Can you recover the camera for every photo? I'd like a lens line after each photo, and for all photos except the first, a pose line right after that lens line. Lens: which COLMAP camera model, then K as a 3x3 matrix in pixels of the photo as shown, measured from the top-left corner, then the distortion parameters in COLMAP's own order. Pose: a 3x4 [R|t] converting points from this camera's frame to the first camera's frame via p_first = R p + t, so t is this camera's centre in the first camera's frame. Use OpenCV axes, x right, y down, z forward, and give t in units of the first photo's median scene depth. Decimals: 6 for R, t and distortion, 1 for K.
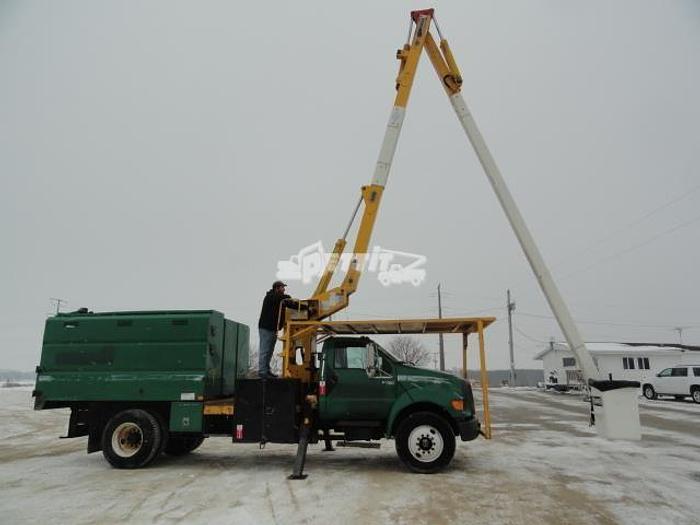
lens RADIAL K [[487.7, 0, 350.0], [0, 487.7, 262.5], [0, 0, 1]] dist [-0.003357, 0.005830]
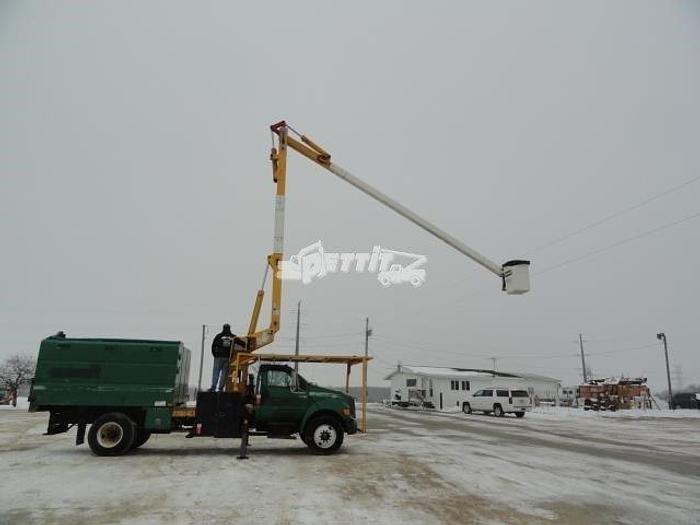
lens RADIAL K [[487.7, 0, 350.0], [0, 487.7, 262.5], [0, 0, 1]] dist [-0.003357, 0.005830]
pose [[0.956266, 0.095873, 0.276340, -0.235246], [-0.087829, 0.995276, -0.041369, -0.116171], [-0.279001, 0.015289, 0.960169, -0.492852]]
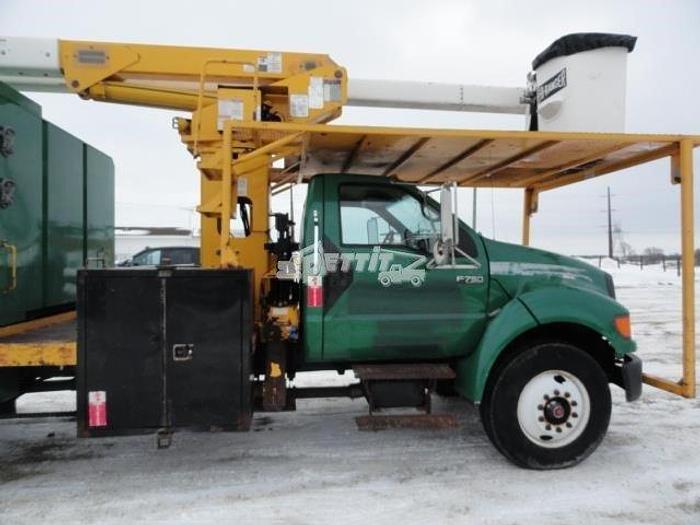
lens RADIAL K [[487.7, 0, 350.0], [0, 487.7, 262.5], [0, 0, 1]] dist [-0.003357, 0.005830]
pose [[0.969504, 0.004984, 0.245026, -0.126220], [-0.061648, 0.972605, 0.224139, 0.137568], [-0.237197, -0.232409, 0.943252, 0.603821]]
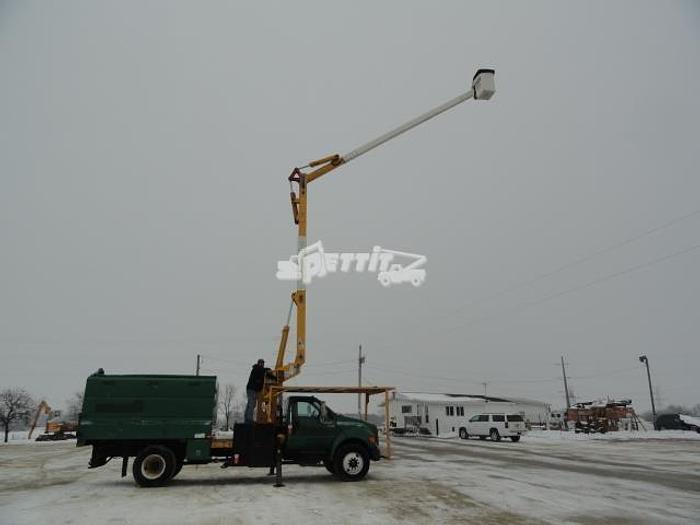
lens RADIAL K [[487.7, 0, 350.0], [0, 487.7, 262.5], [0, 0, 1]] dist [-0.003357, 0.005830]
pose [[0.946098, 0.101952, 0.307417, -0.405920], [-0.075911, 0.992527, -0.095542, -0.140488], [-0.314860, 0.067056, 0.946766, -0.579675]]
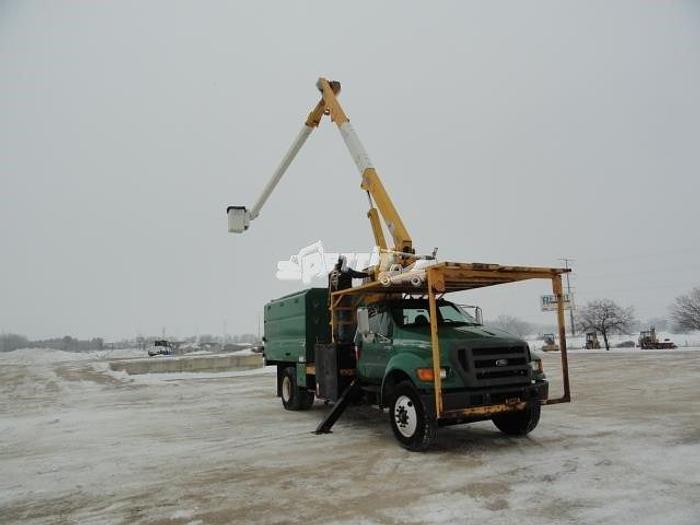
lens RADIAL K [[487.7, 0, 350.0], [0, 487.7, 262.5], [0, 0, 1]] dist [-0.003357, 0.005830]
pose [[0.540215, -0.147322, -0.828532, 0.800724], [0.225170, 0.973963, -0.026367, 0.094330], [0.810843, -0.172317, 0.559321, 0.439471]]
